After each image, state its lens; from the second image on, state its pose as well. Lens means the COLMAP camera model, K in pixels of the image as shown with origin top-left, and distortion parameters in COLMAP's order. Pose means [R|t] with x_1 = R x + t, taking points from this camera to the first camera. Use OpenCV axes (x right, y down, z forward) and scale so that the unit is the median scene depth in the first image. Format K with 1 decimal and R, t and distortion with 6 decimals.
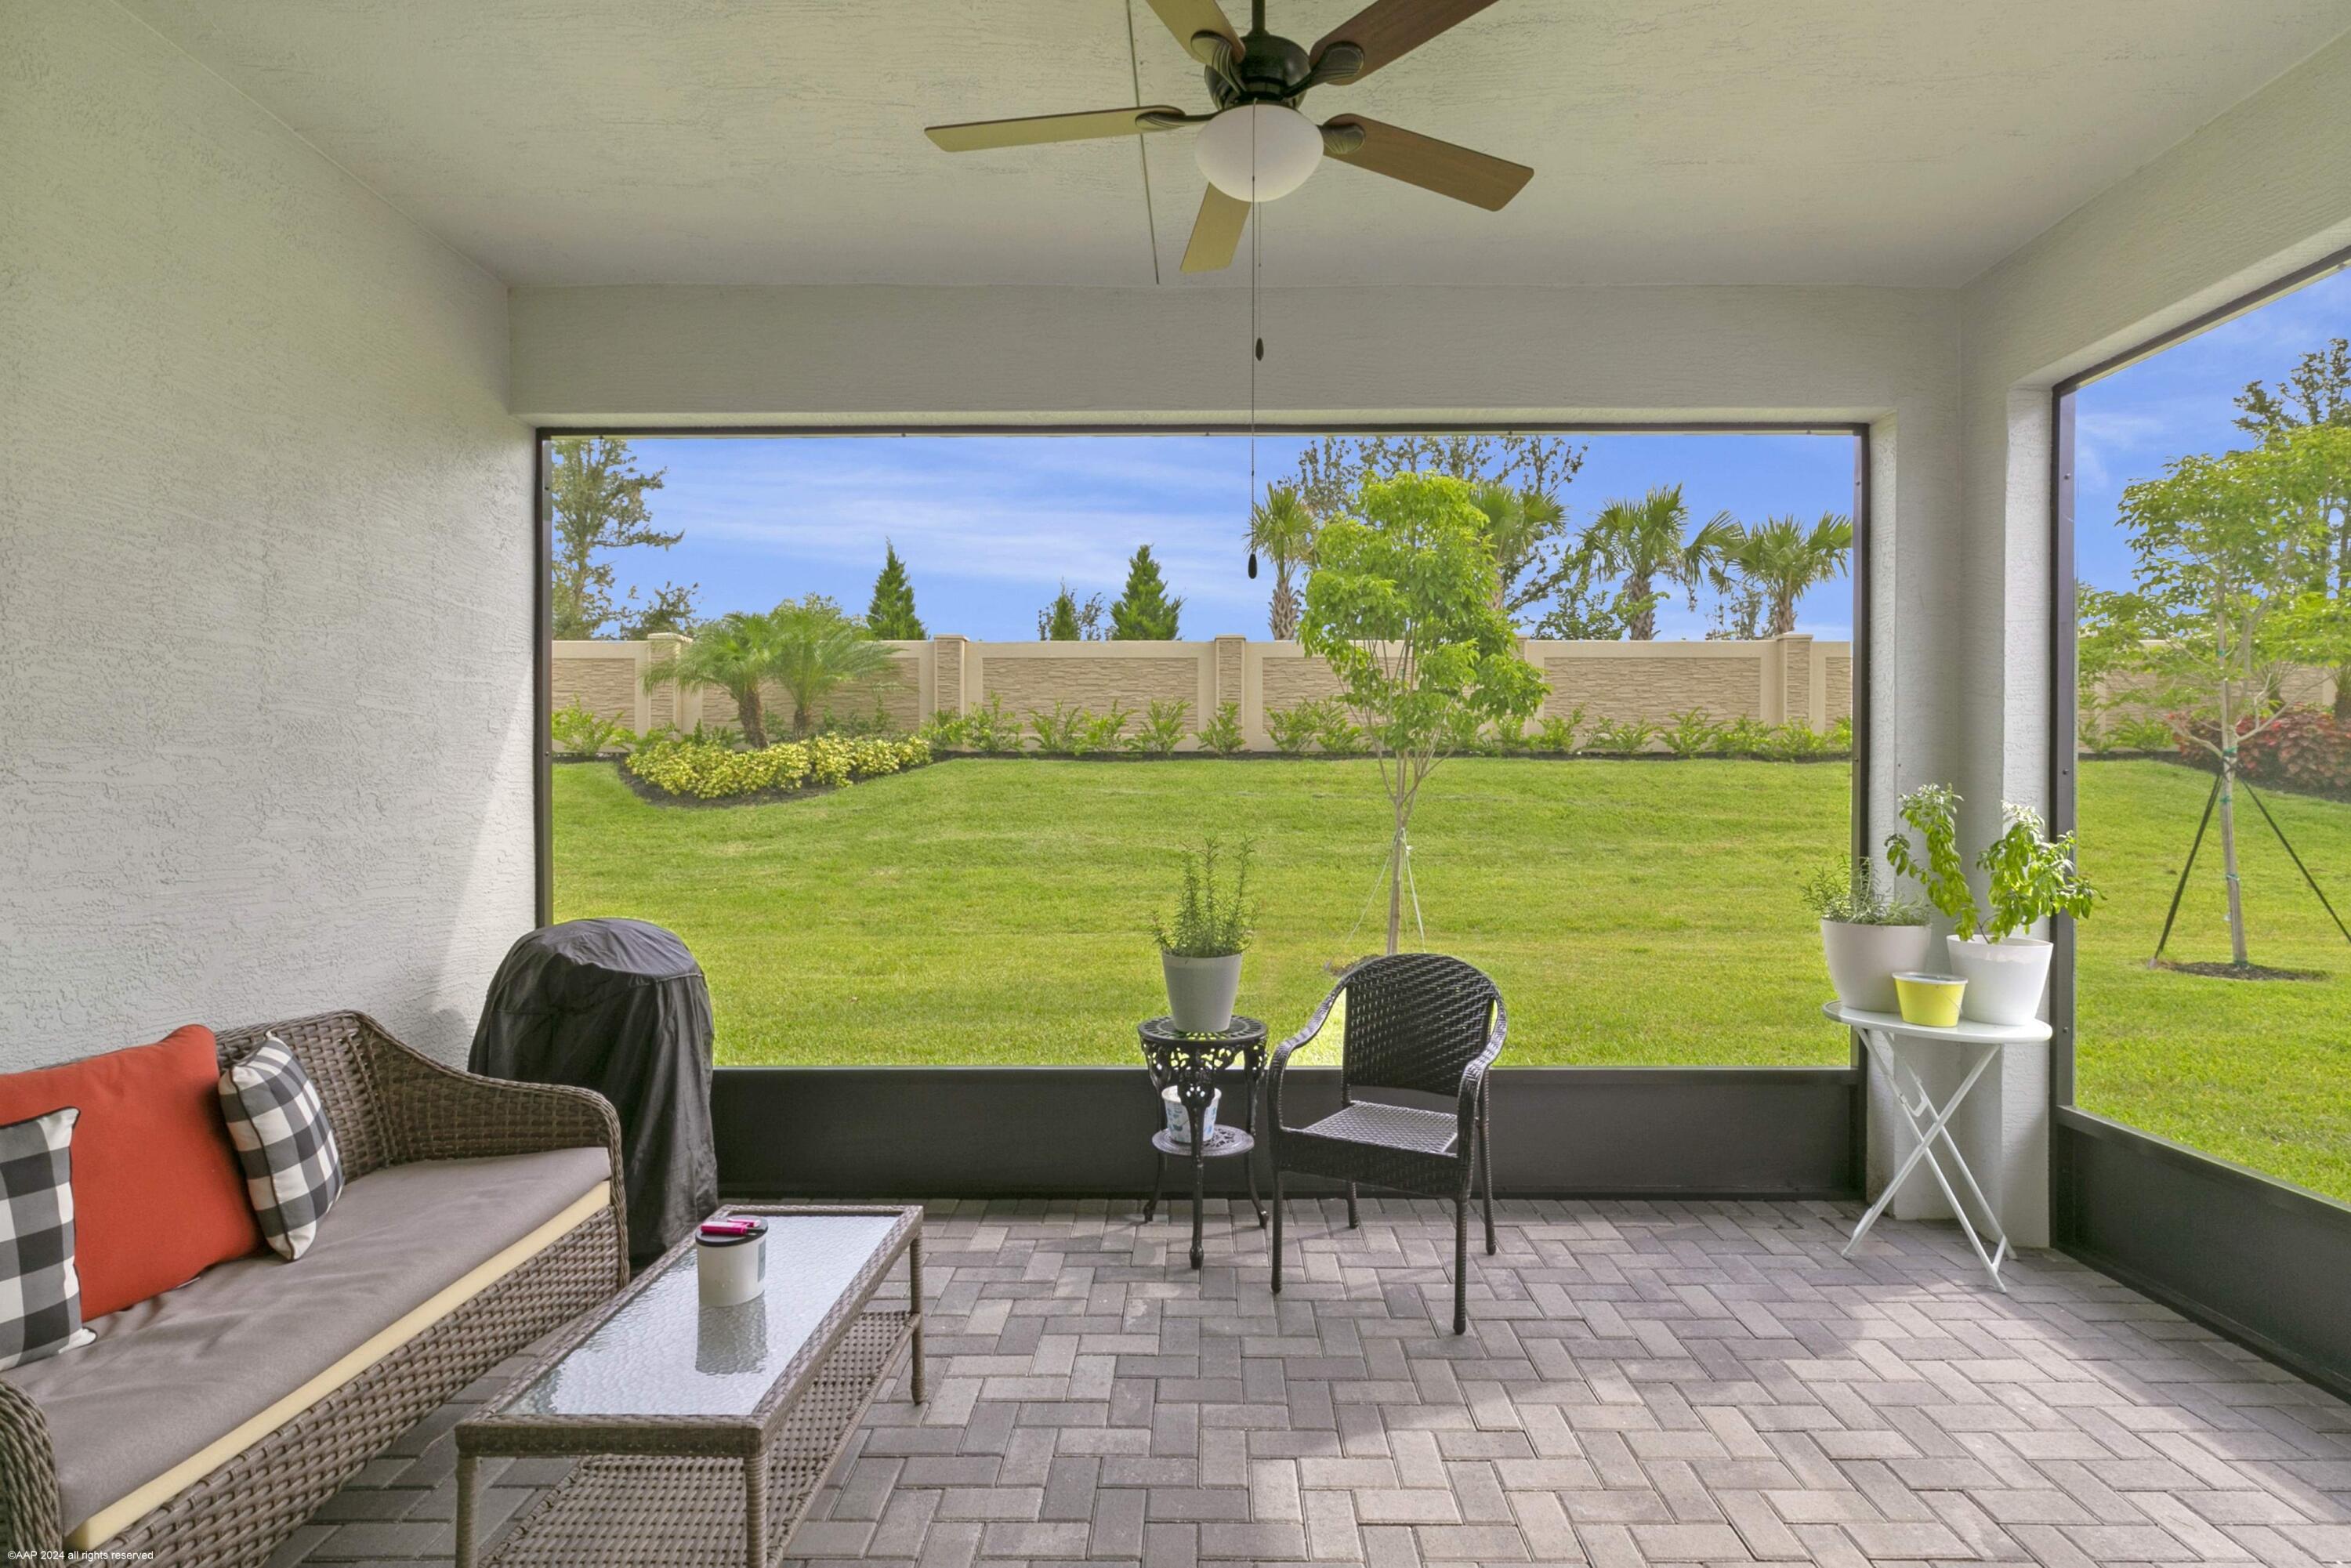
lens RADIAL K [[1078.7, 0, 1223.0], [0, 1078.7, 795.3], [0, 0, 1]] dist [0.004956, -0.000964]
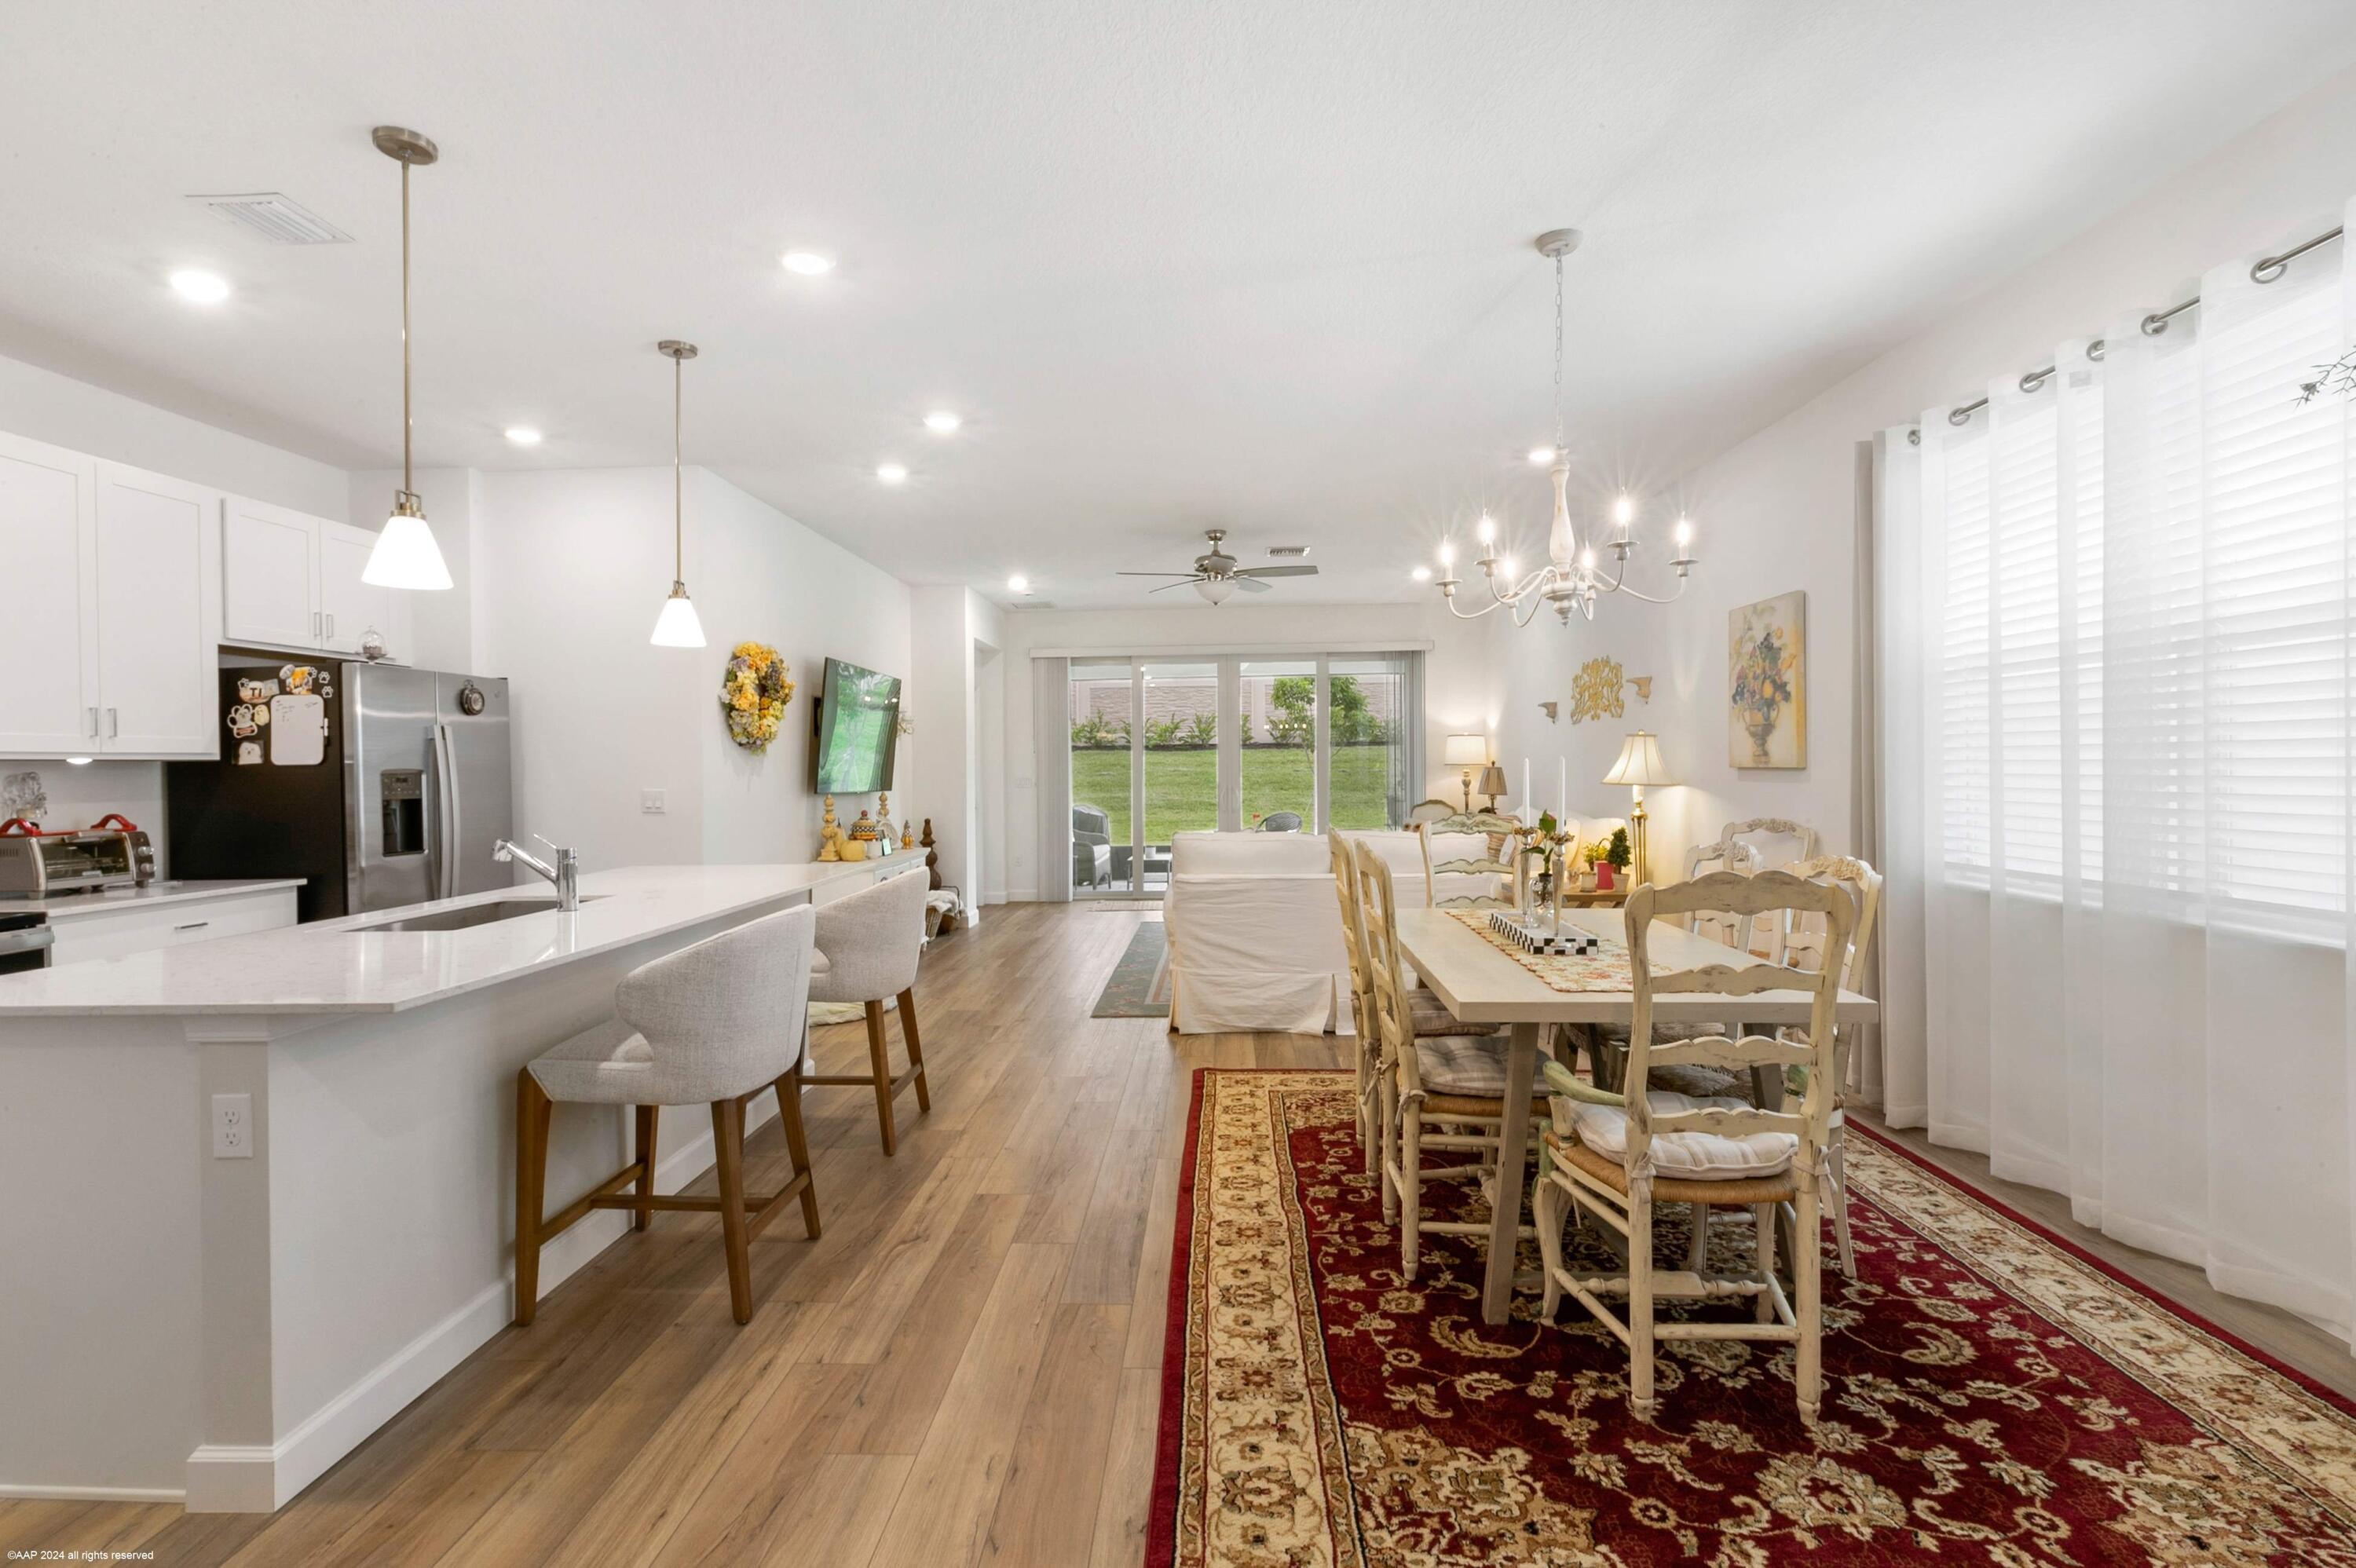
lens RADIAL K [[1080.9, 0, 1182.6], [0, 1080.9, 770.7], [0, 0, 1]] dist [0.004956, -0.000964]
pose [[0.998568, -0.012698, -0.051962, -0.003153], [0.012830, 0.999915, 0.002205, -0.003886], [0.051929, -0.002868, 0.998647, -0.688375]]
